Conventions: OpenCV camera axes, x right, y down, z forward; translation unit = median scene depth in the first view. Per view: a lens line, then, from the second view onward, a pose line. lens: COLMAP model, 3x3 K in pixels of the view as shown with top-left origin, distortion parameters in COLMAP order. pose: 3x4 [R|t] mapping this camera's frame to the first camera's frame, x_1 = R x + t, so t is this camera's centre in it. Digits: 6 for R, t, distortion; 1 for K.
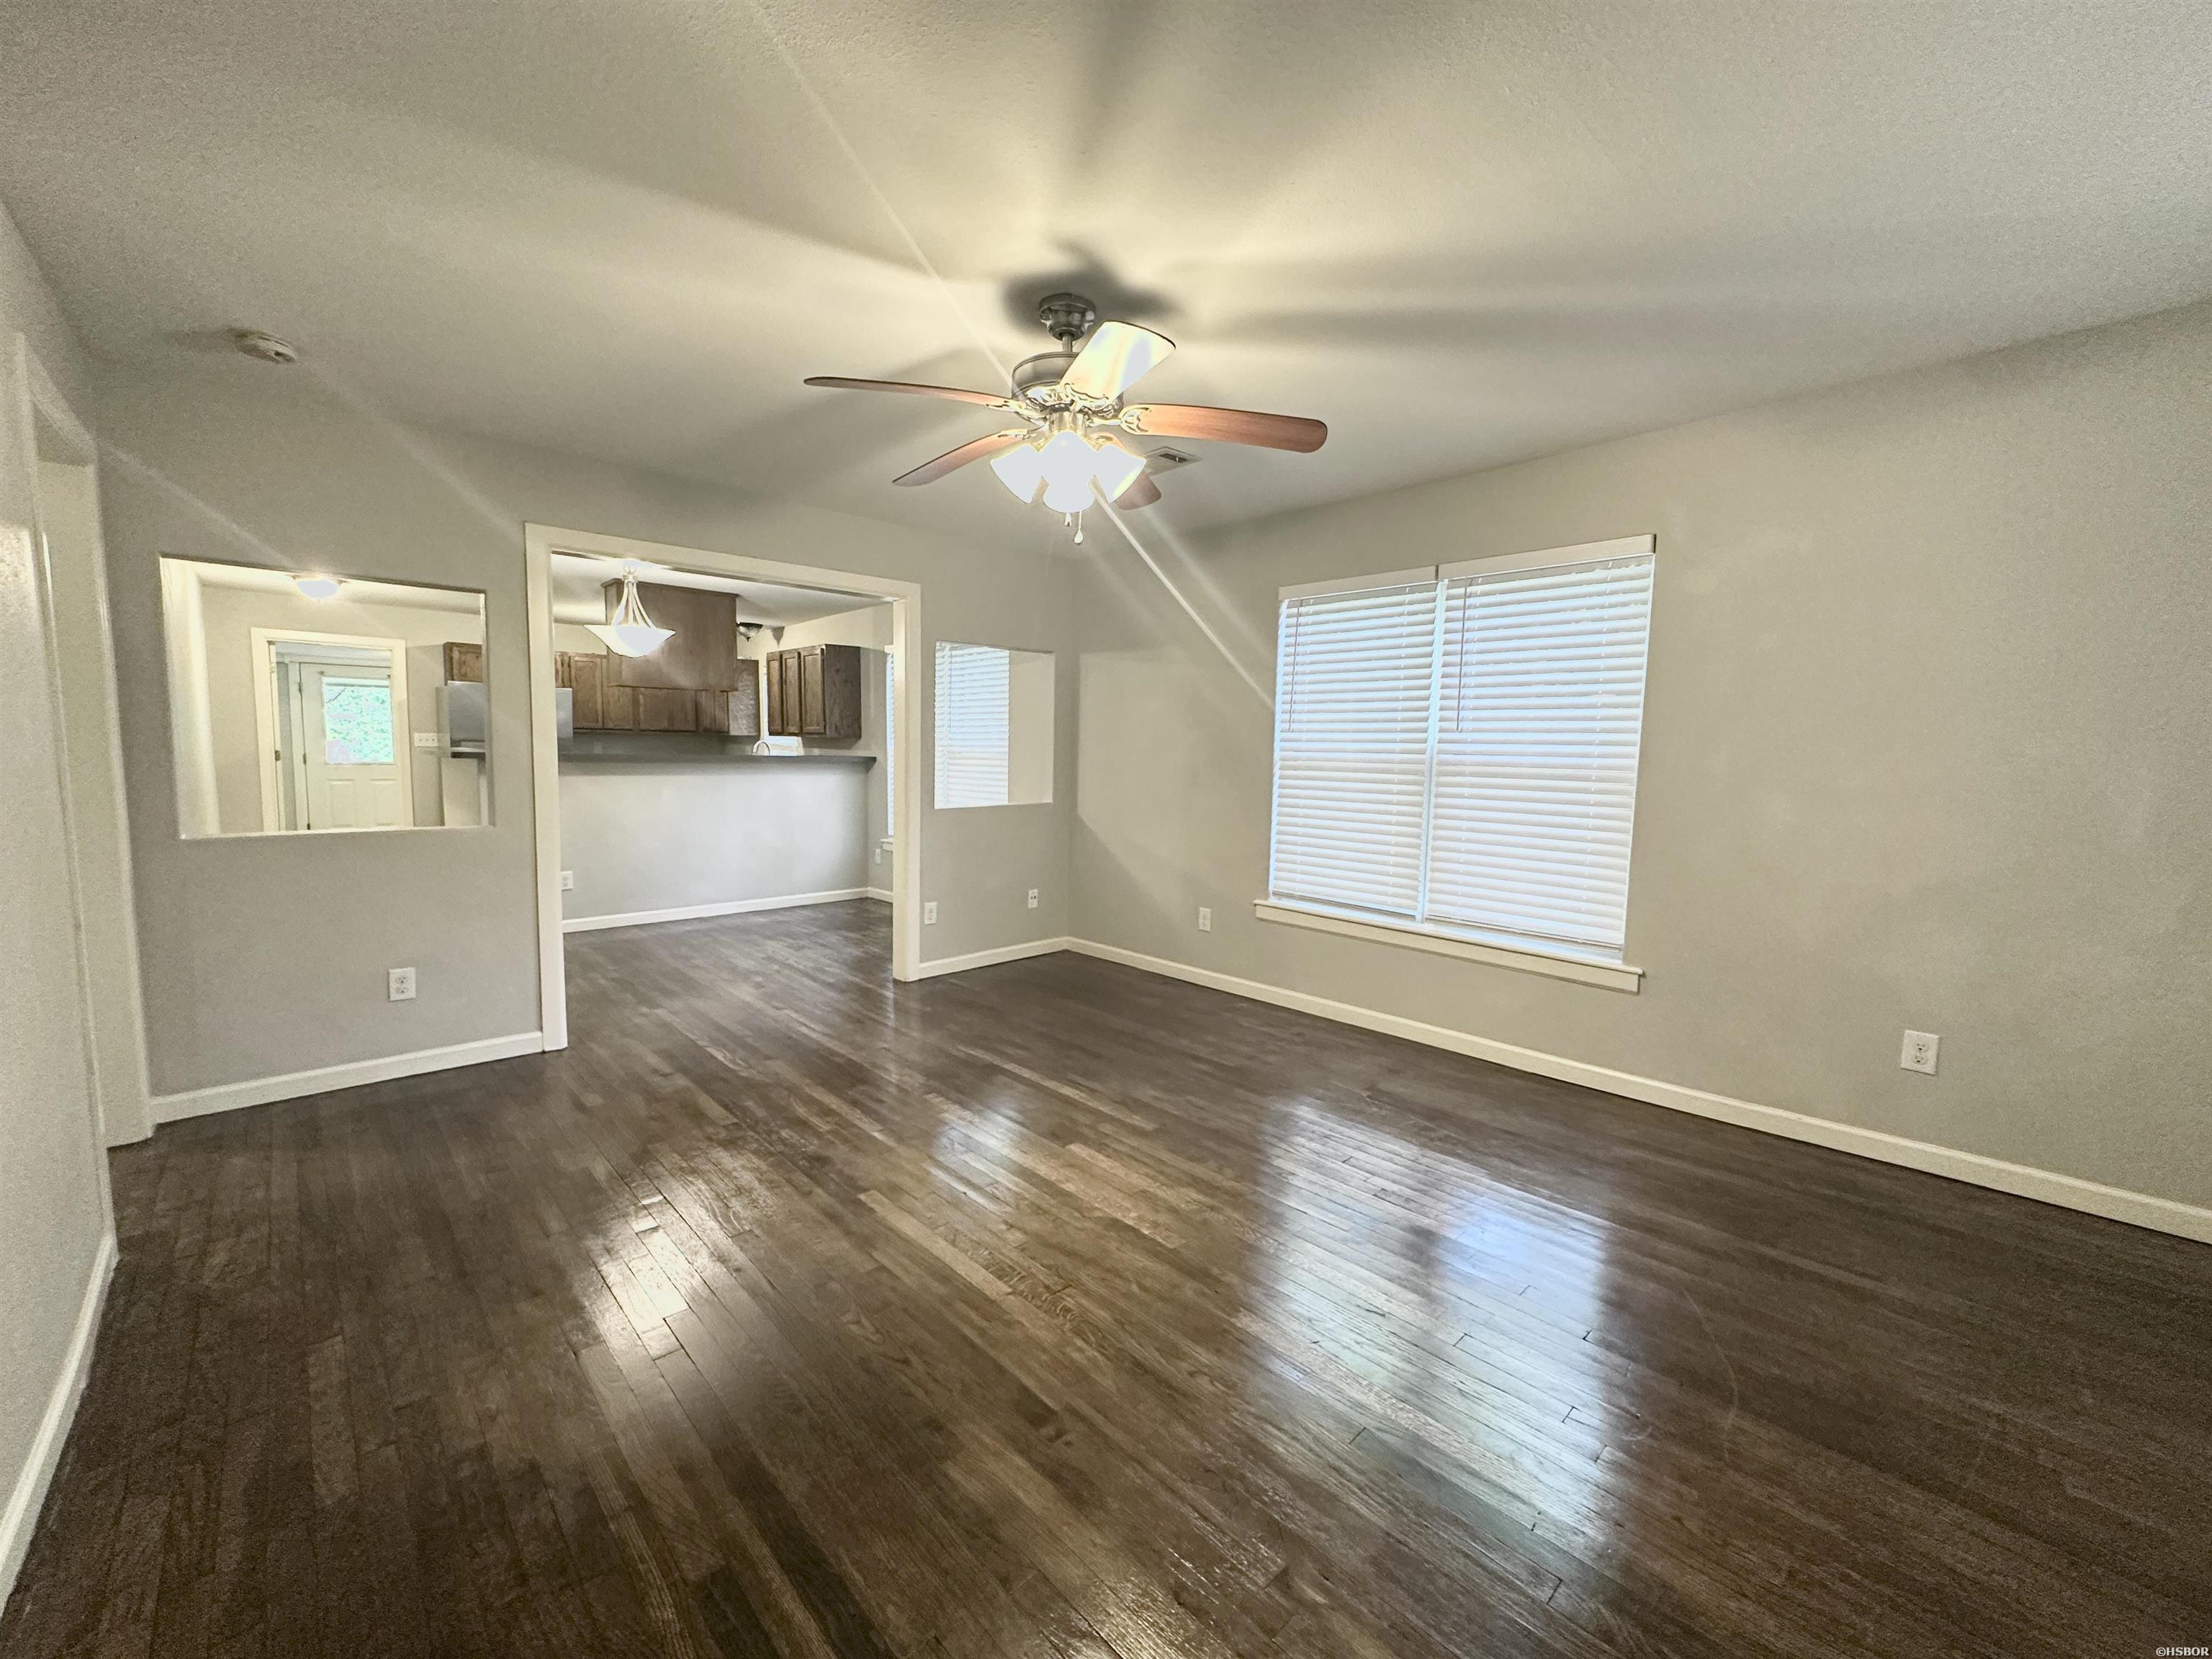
lens RADIAL K [[890.2, 0, 1109.9], [0, 890.2, 844.2], [0, 0, 1]] dist [-0.009891, 0.002195]
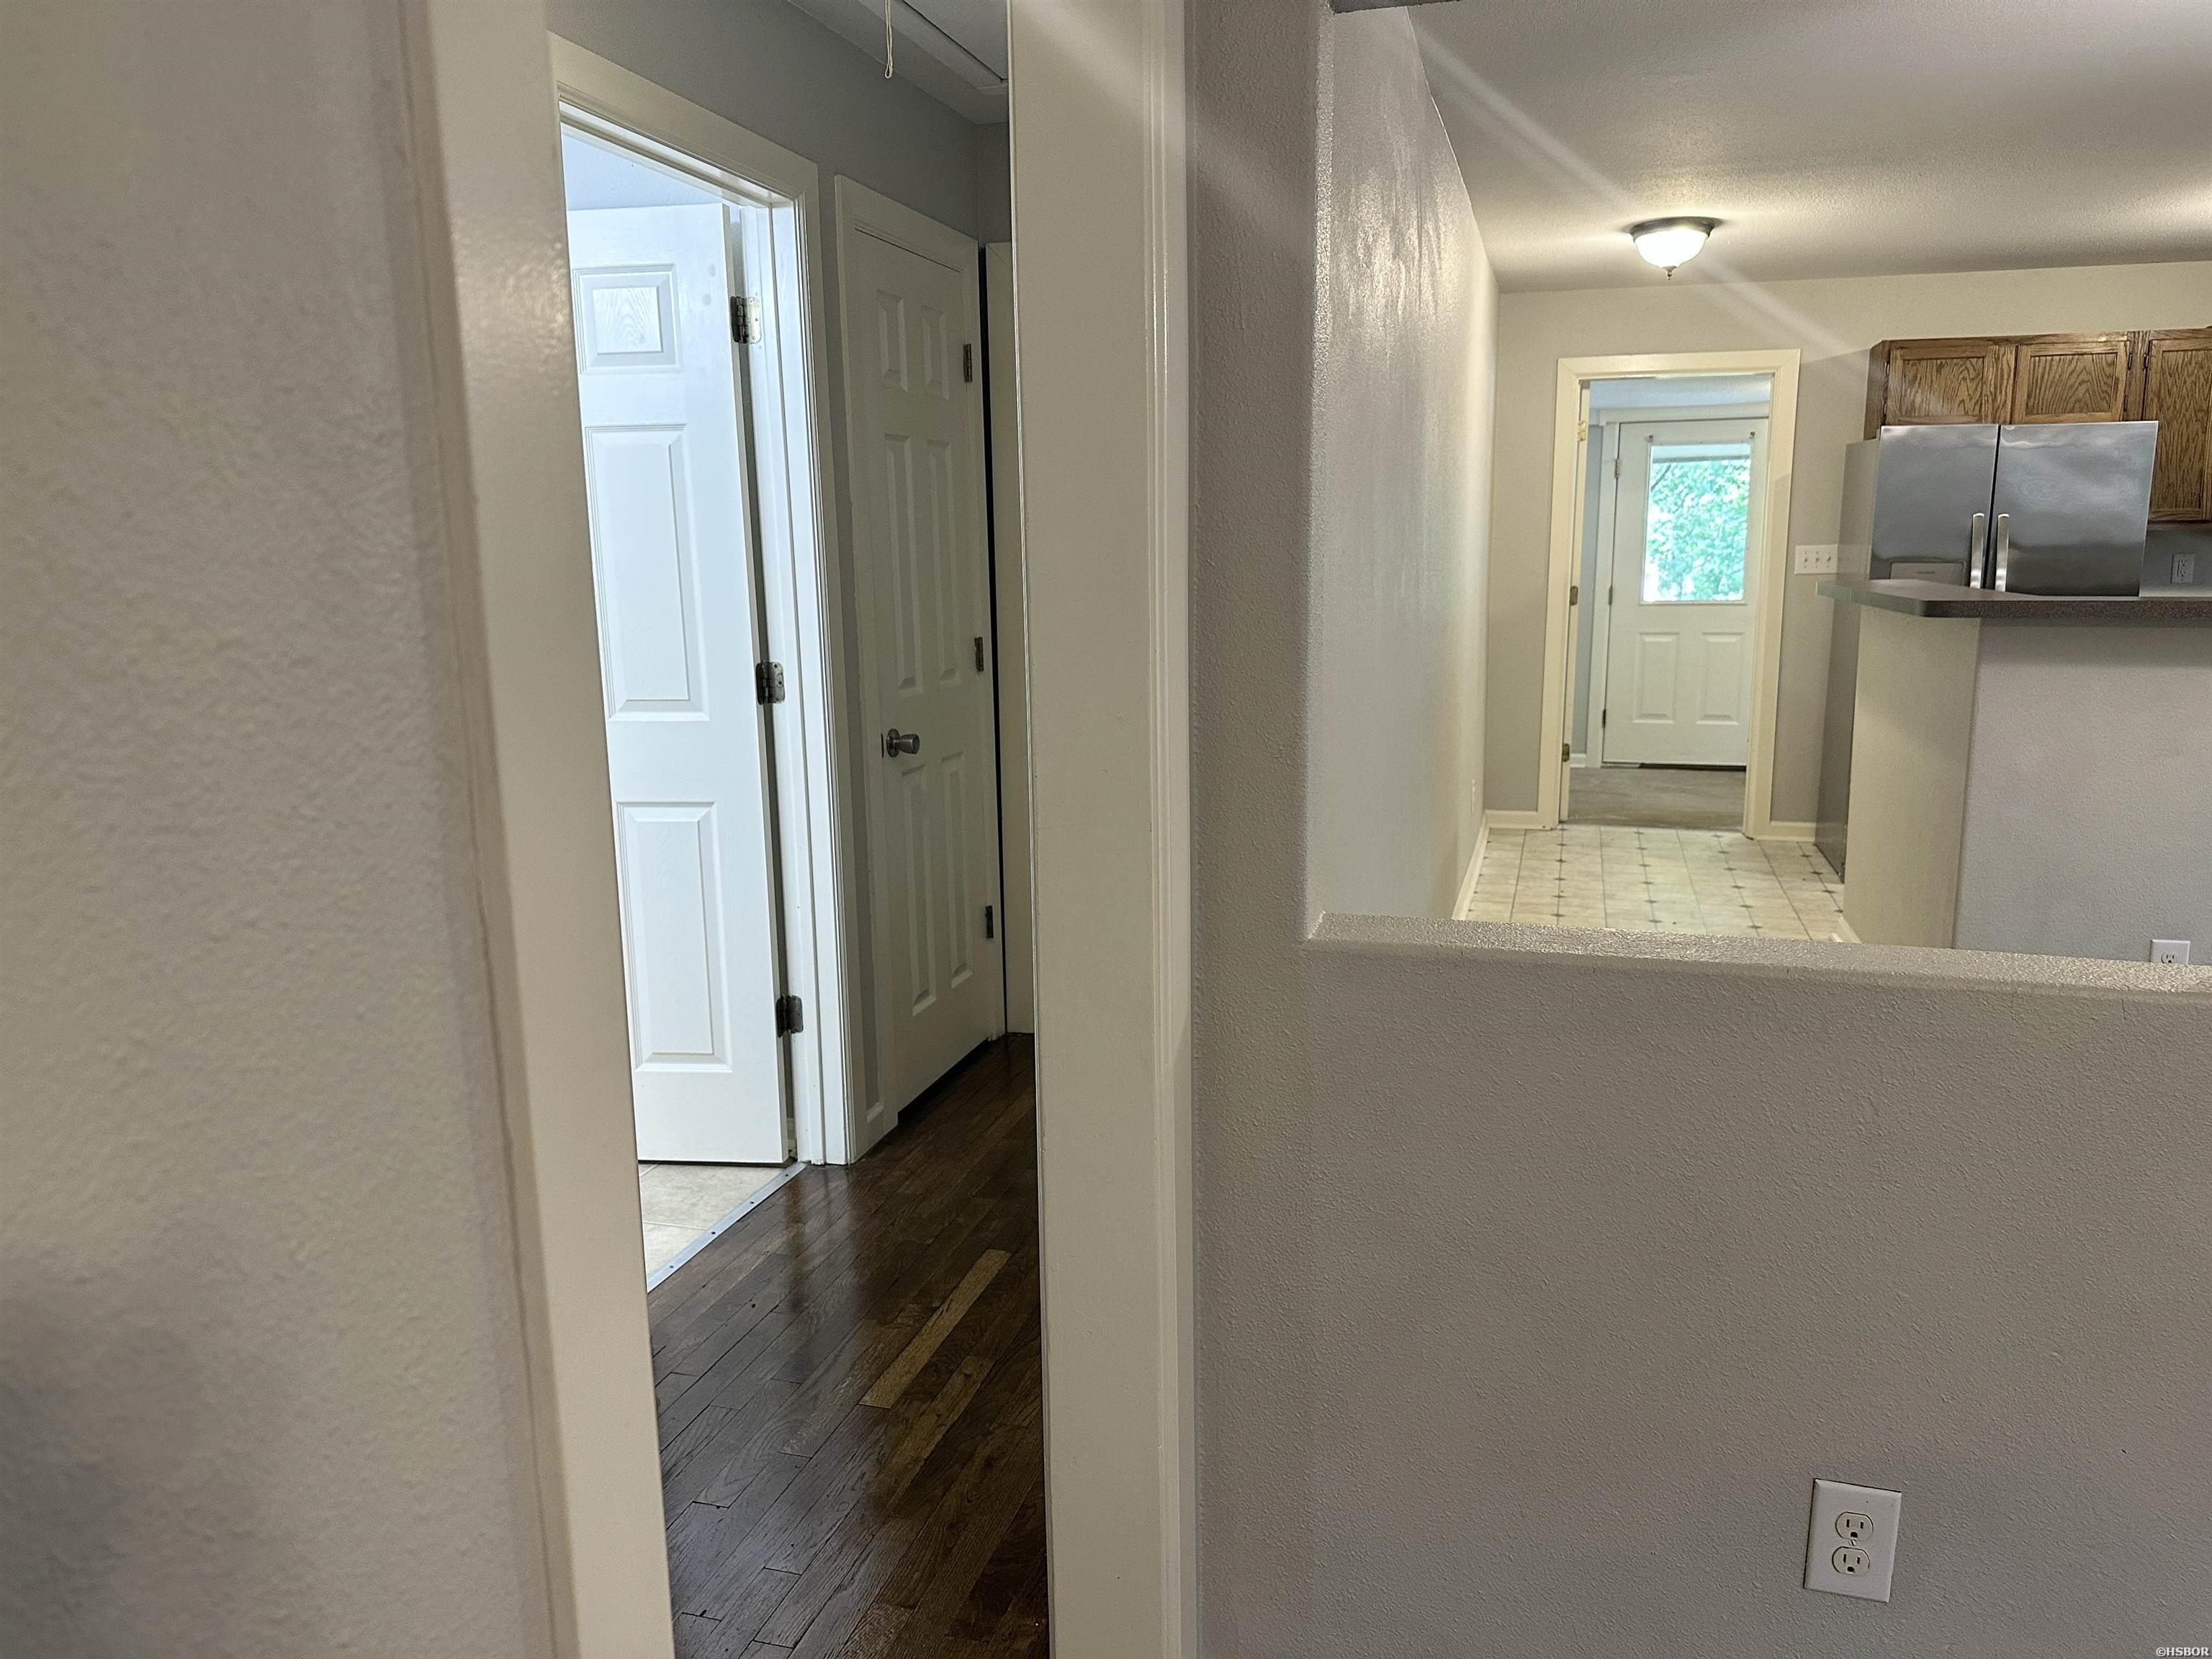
lens RADIAL K [[1554.1, 0, 1125.6], [0, 1554.1, 806.9], [0, 0, 1]] dist [0.066530, -0.077196]
pose [[0.515176, 0.113233, -0.849571, -0.224573], [-0.063152, 0.993555, 0.094128, -0.040683], [0.854754, 0.005159, 0.519007, 0.236739]]
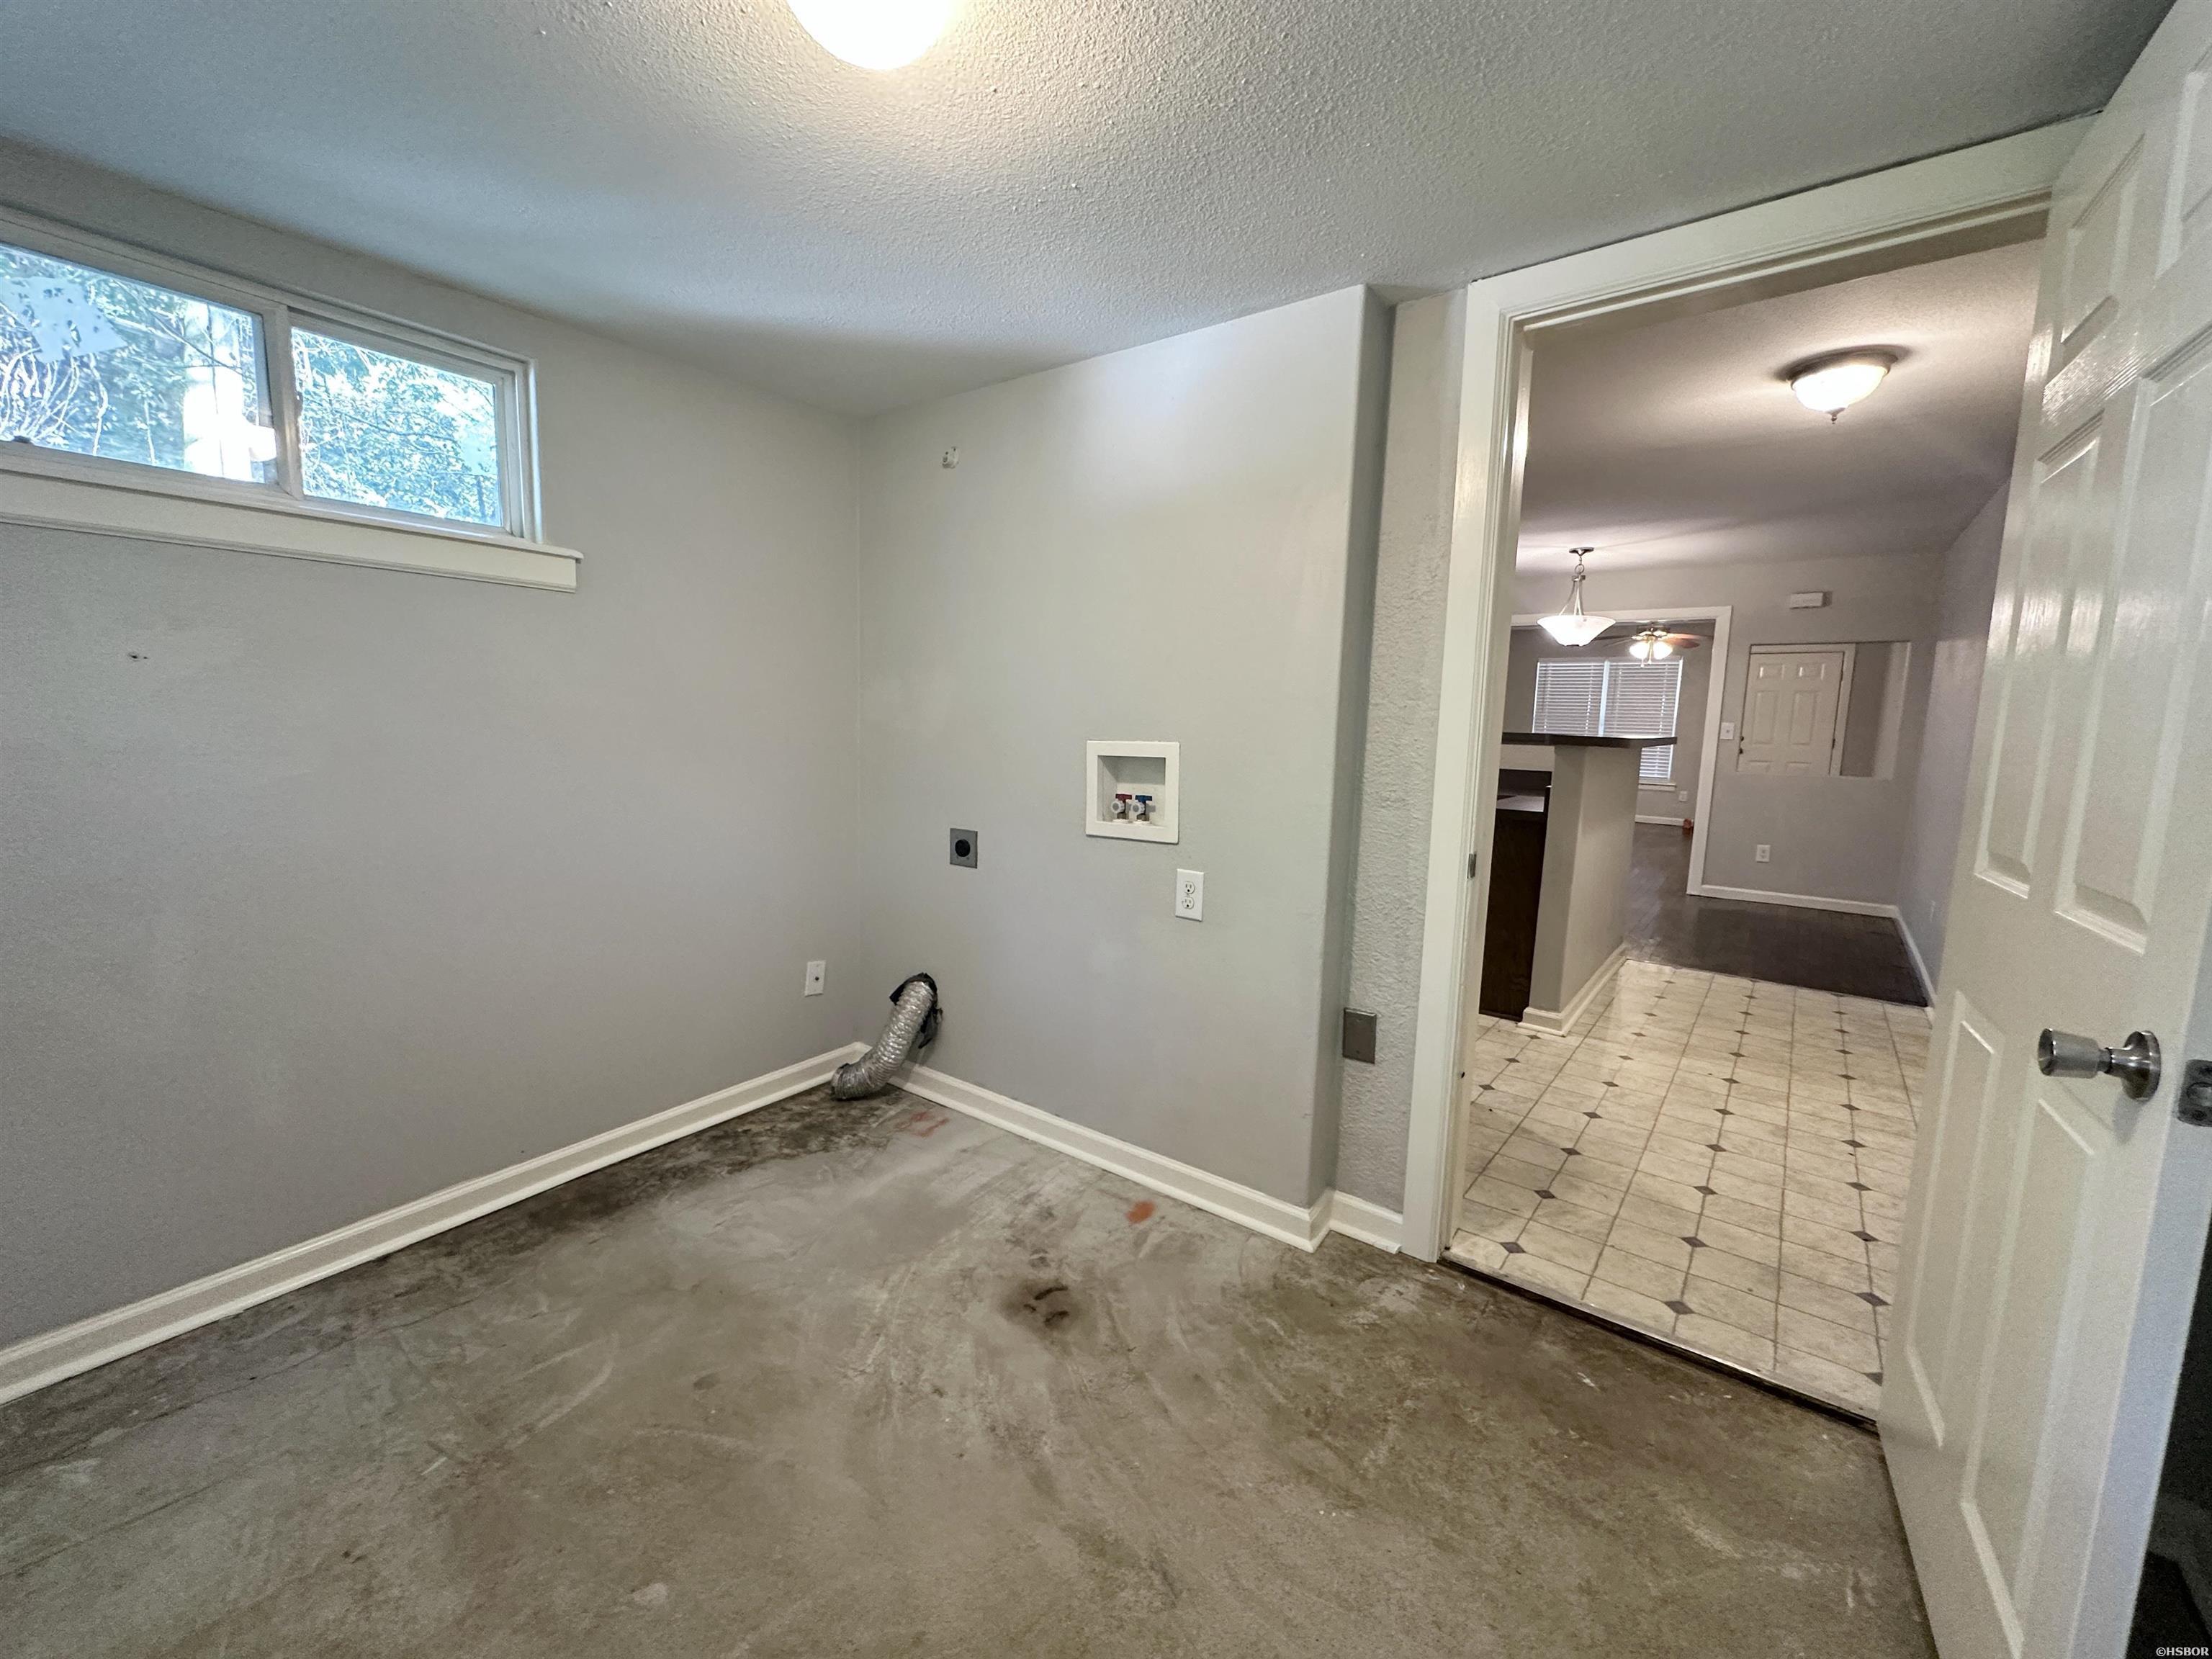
lens RADIAL K [[890.2, 0, 1088.7], [0, 890.2, 833.3], [0, 0, 1]] dist [-0.009891, 0.002195]
pose [[-0.139813, -0.161003, 0.977001, -1.010401], [0.068767, 0.982731, 0.171788, -0.134895], [-0.987787, 0.091204, -0.126327, 1.114720]]
